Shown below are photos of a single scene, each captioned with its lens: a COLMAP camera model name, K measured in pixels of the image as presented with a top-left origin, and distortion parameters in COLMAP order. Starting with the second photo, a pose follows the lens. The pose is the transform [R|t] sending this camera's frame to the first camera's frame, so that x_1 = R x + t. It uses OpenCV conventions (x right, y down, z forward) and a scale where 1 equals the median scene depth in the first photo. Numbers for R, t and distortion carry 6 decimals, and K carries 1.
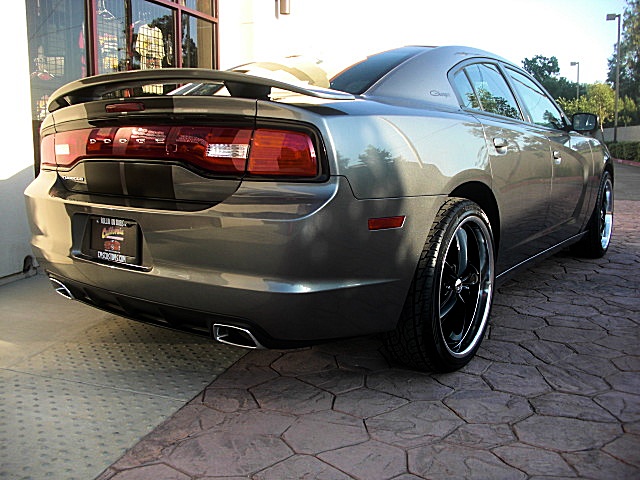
lens RADIAL K [[624.5, 0, 315.1], [0, 624.5, 241.0], [0, 0, 1]] dist [-0.215383, 0.196293]
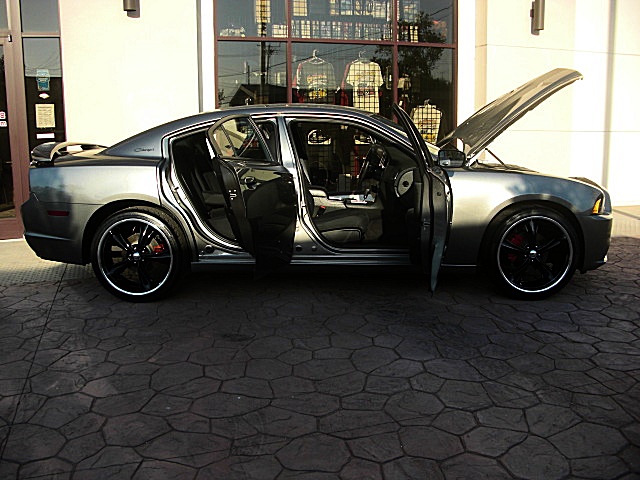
lens RADIAL K [[624.5, 0, 315.1], [0, 624.5, 241.0], [0, 0, 1]] dist [-0.215383, 0.196293]
pose [[0.581283, 0.152978, -0.799192, 2.015807], [-0.130035, 0.987010, 0.094350, -0.214683], [0.803244, 0.049078, 0.593625, 0.354067]]
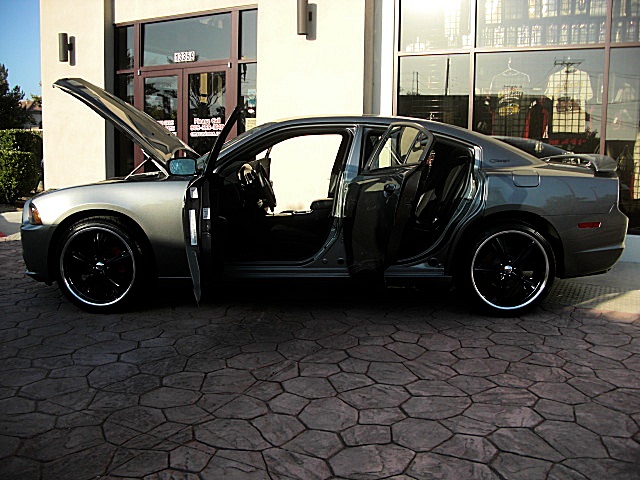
lens RADIAL K [[624.5, 0, 315.1], [0, 624.5, 241.0], [0, 0, 1]] dist [-0.215383, 0.196293]
pose [[-0.177721, 0.150261, -0.972541, 2.325478], [-0.173864, 0.967933, 0.181321, -0.445723], [0.968600, 0.201314, -0.145897, 1.972169]]
